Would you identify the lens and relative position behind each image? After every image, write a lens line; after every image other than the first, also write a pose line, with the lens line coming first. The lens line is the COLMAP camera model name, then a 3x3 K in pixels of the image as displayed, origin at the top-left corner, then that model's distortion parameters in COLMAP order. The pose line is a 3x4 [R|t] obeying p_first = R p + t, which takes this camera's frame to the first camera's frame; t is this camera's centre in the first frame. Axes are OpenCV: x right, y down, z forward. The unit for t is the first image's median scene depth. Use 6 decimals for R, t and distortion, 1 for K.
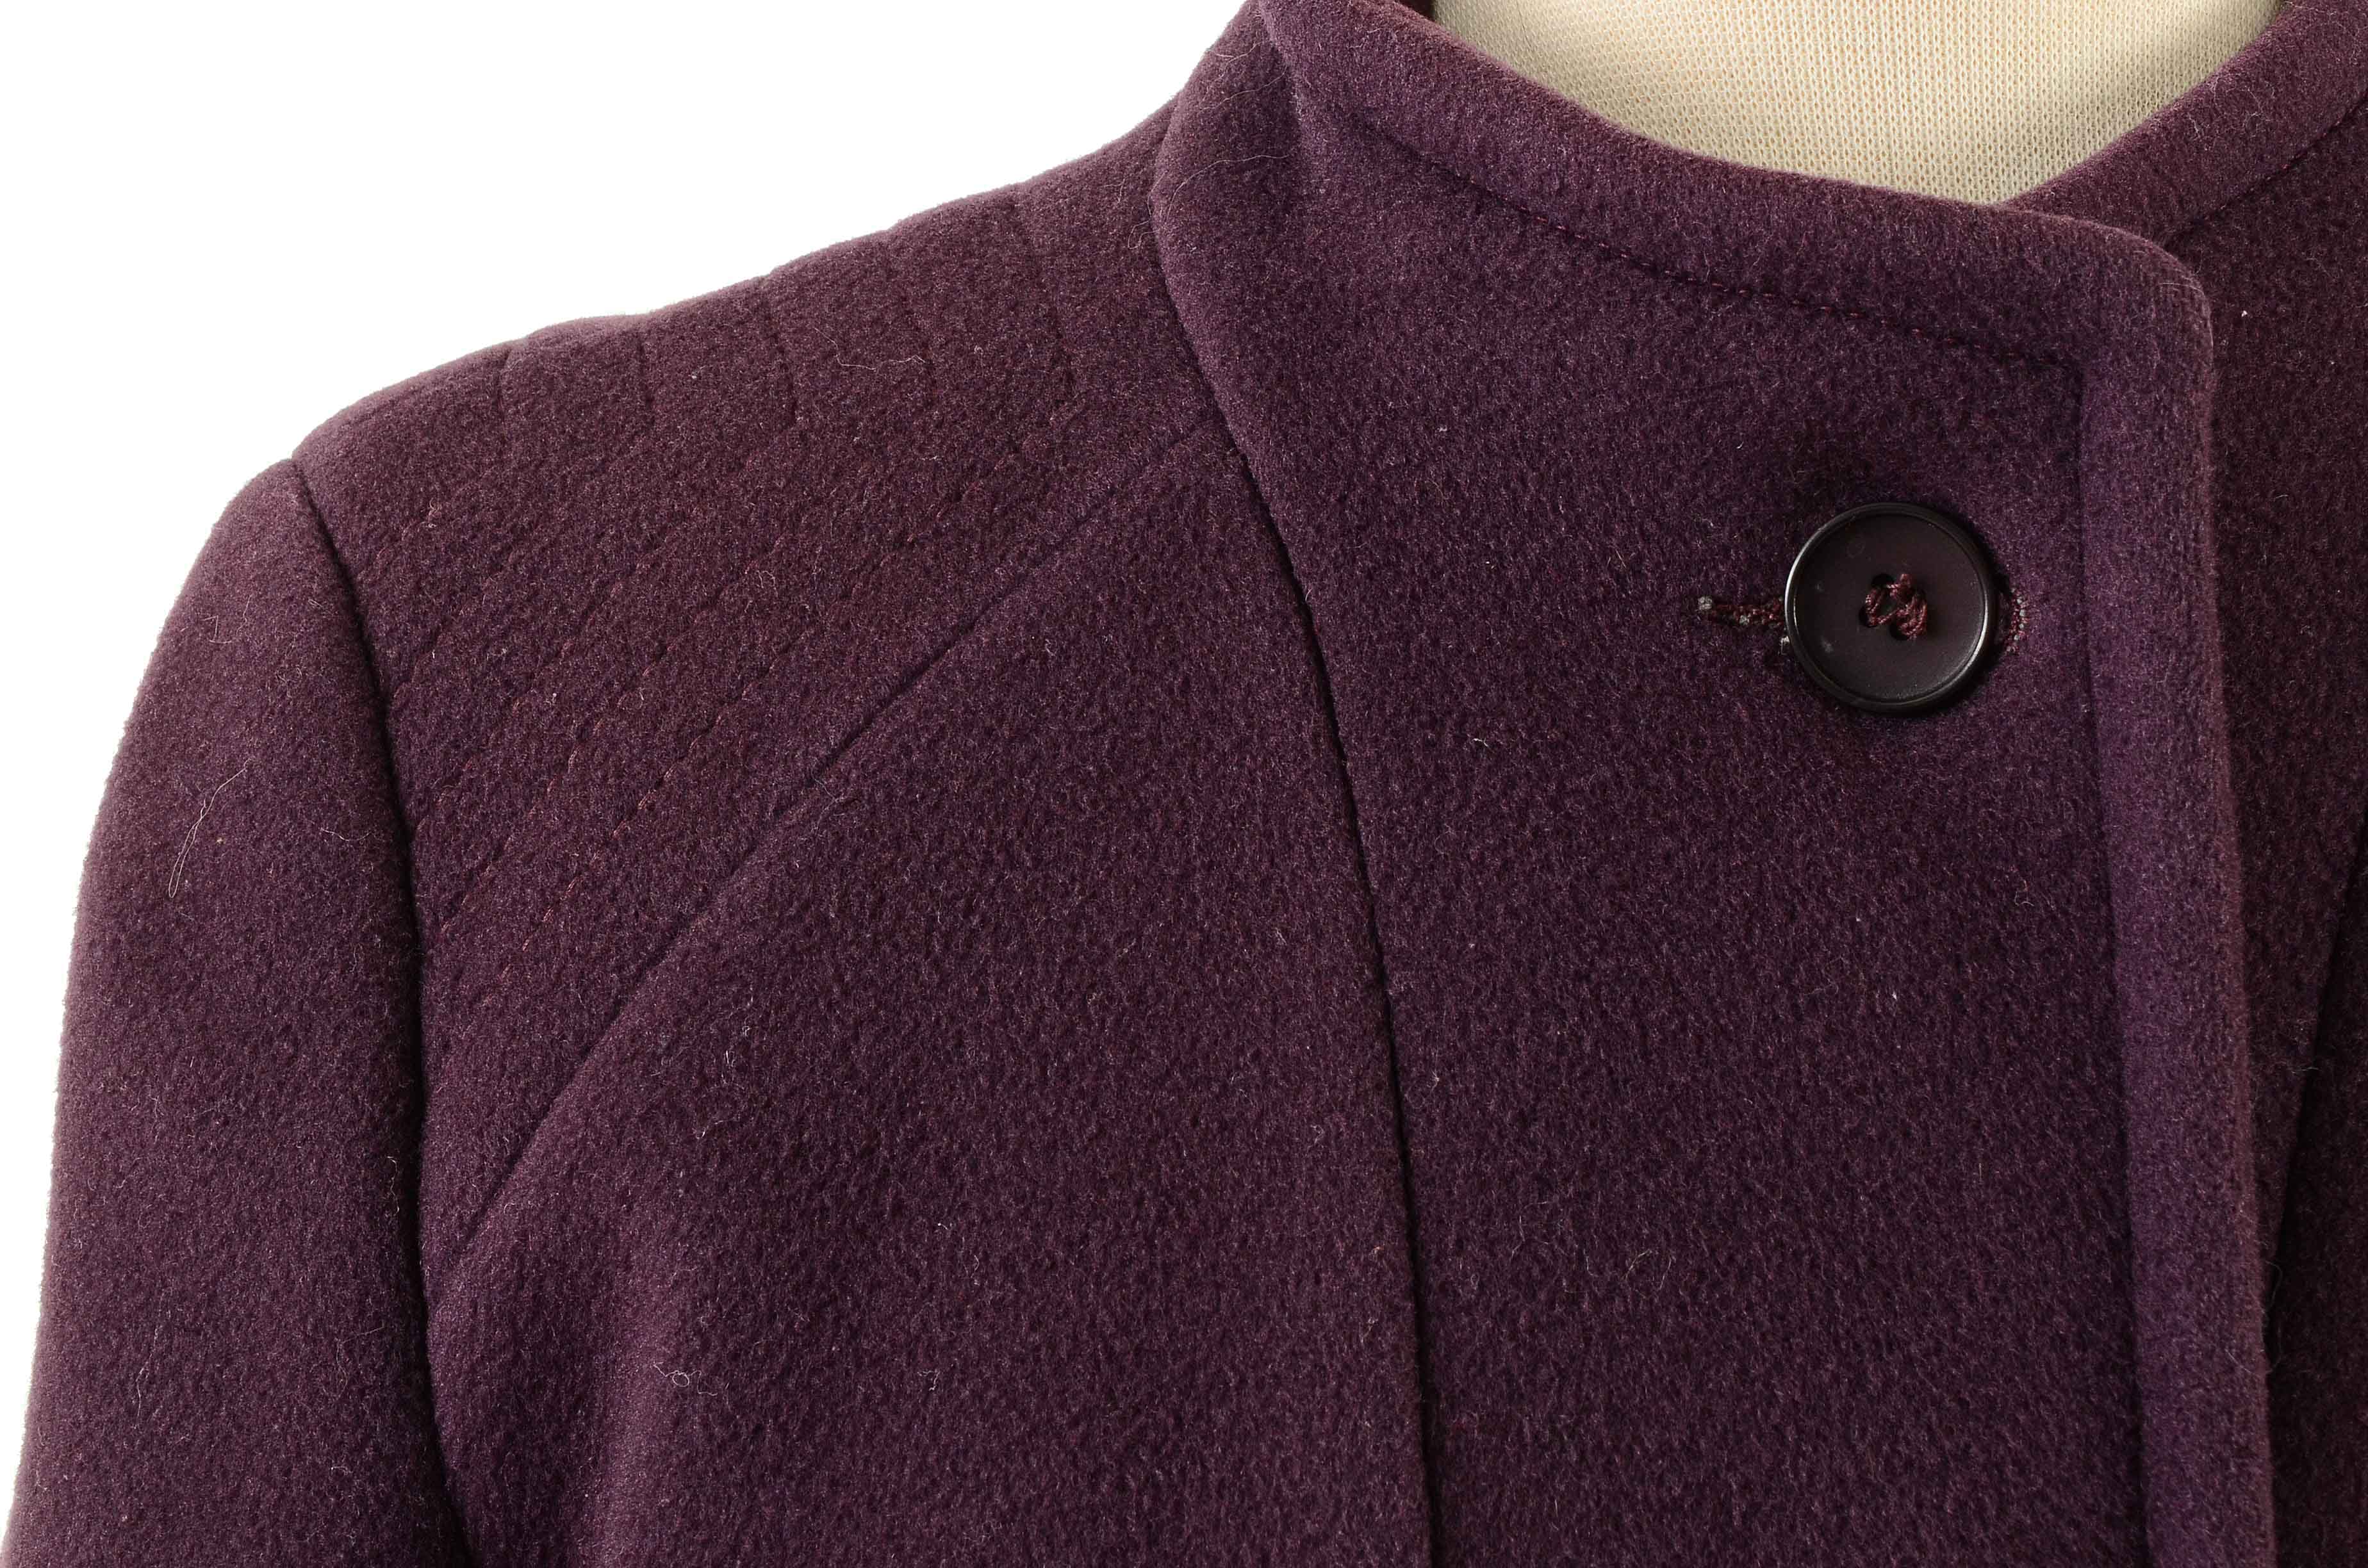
lens RADIAL K [[6041.5, 0, 1184.0], [0, 6041.5, 784.0], [0, 0, 1]] dist [0.123946, -0.199201]
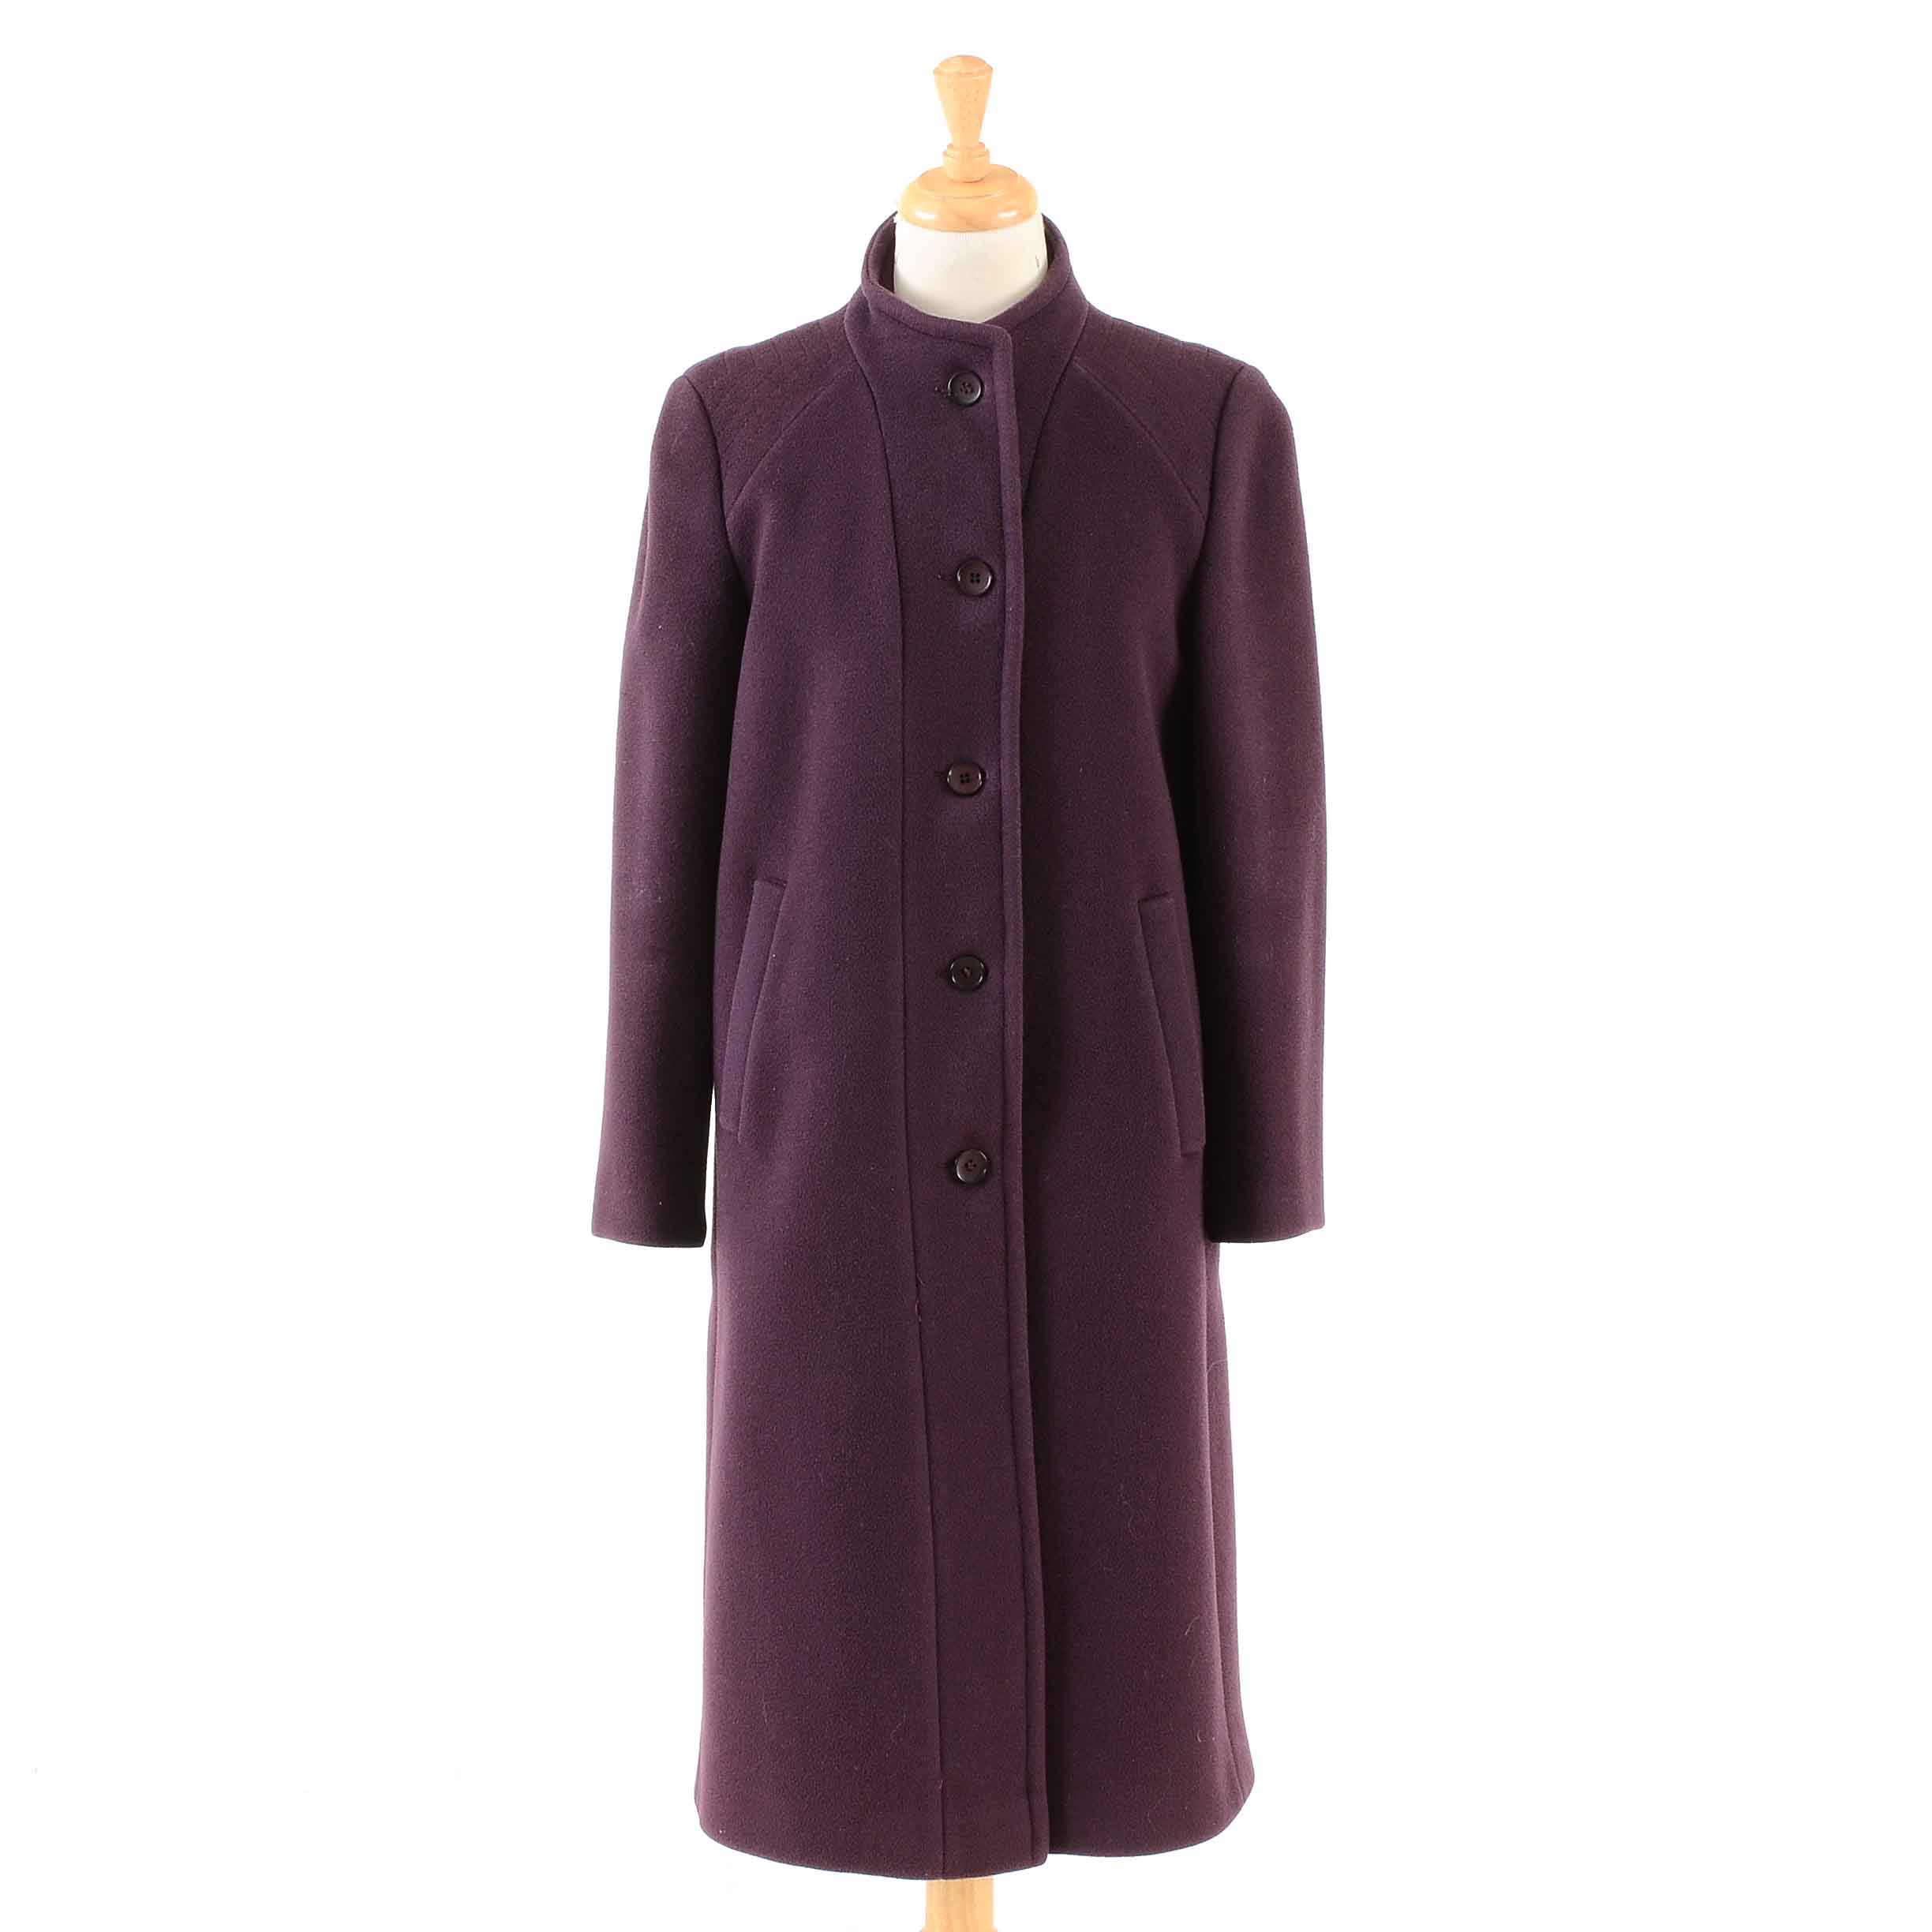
lens RADIAL K [[4941.9, 0, 966.0], [0, 4941.9, 966.0], [0, 0, 1]] dist [-0.031721, 0.081169]
pose [[0.999402, -0.030926, 0.015445, 0.020449], [0.030018, 0.997982, 0.055956, 0.271724], [-0.017144, -0.055459, 0.998314, -3.985434]]
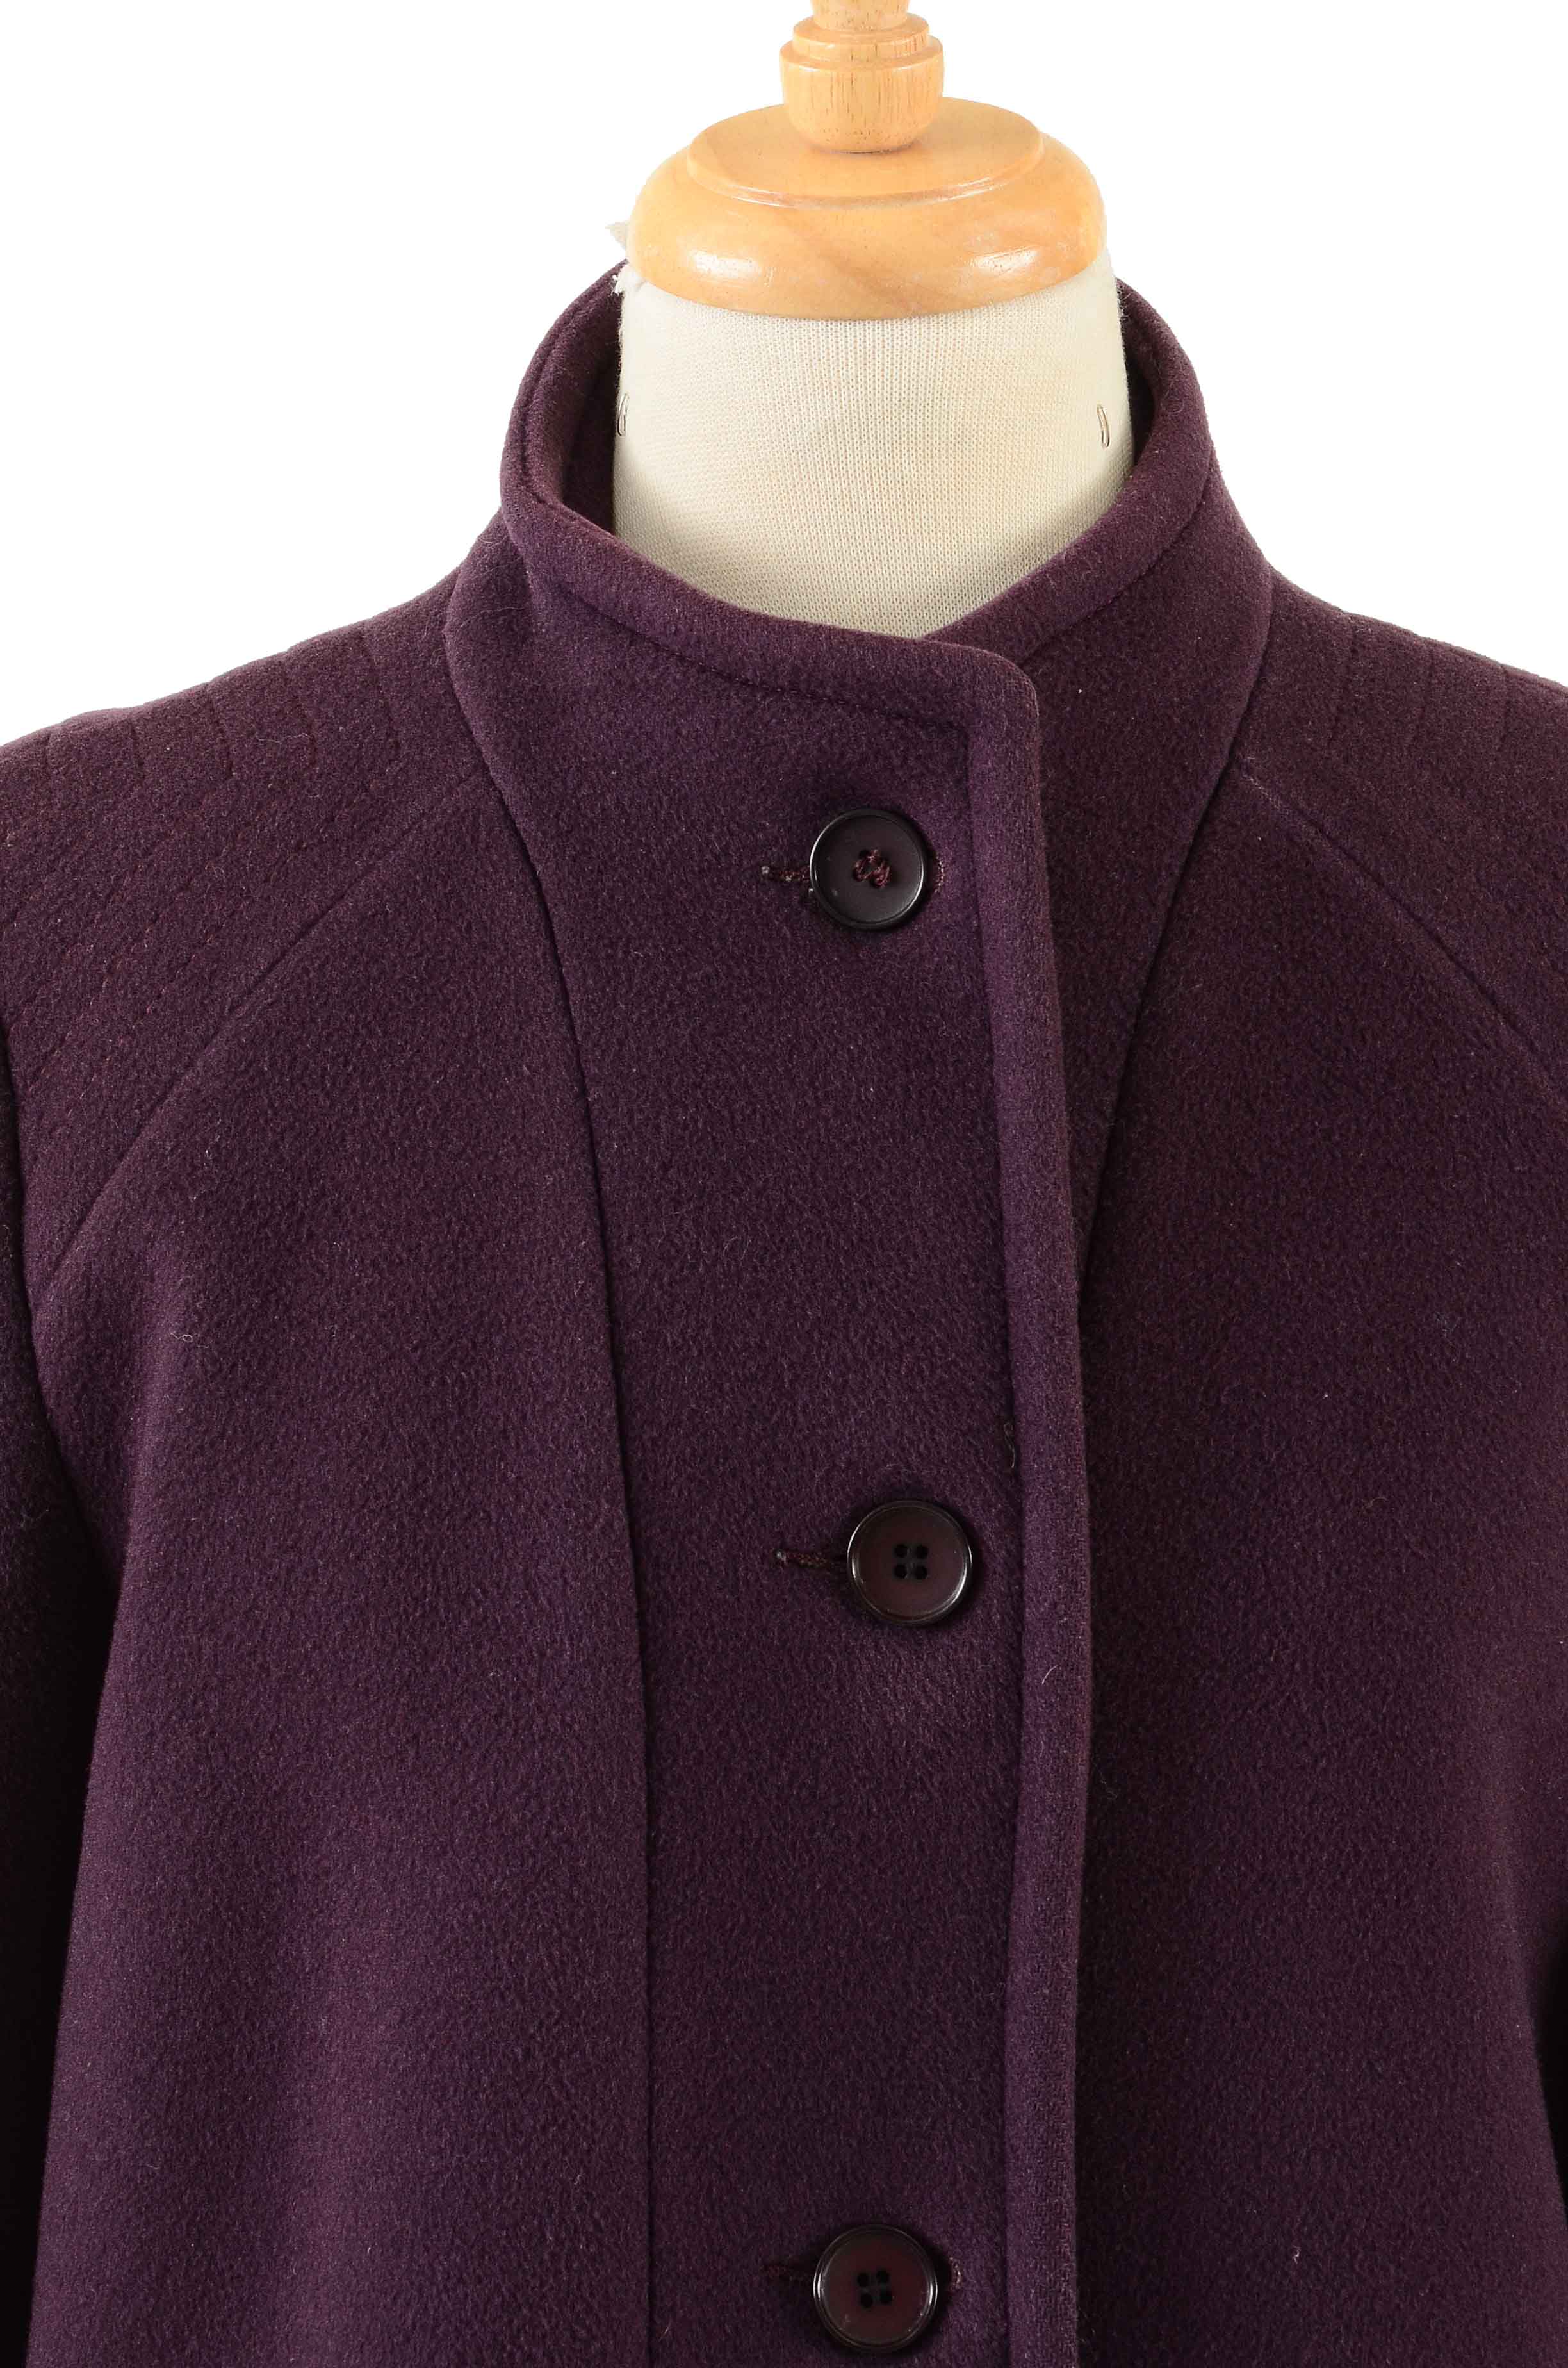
lens RADIAL K [[6041.5, 0, 784.0], [0, 6041.5, 1184.0], [0, 0, 1]] dist [0.123946, -0.199201]
pose [[0.999000, -0.032295, 0.030934, 0.034546], [0.031631, 0.999264, 0.021705, 0.022248], [-0.031612, -0.020705, 0.999286, -0.721447]]
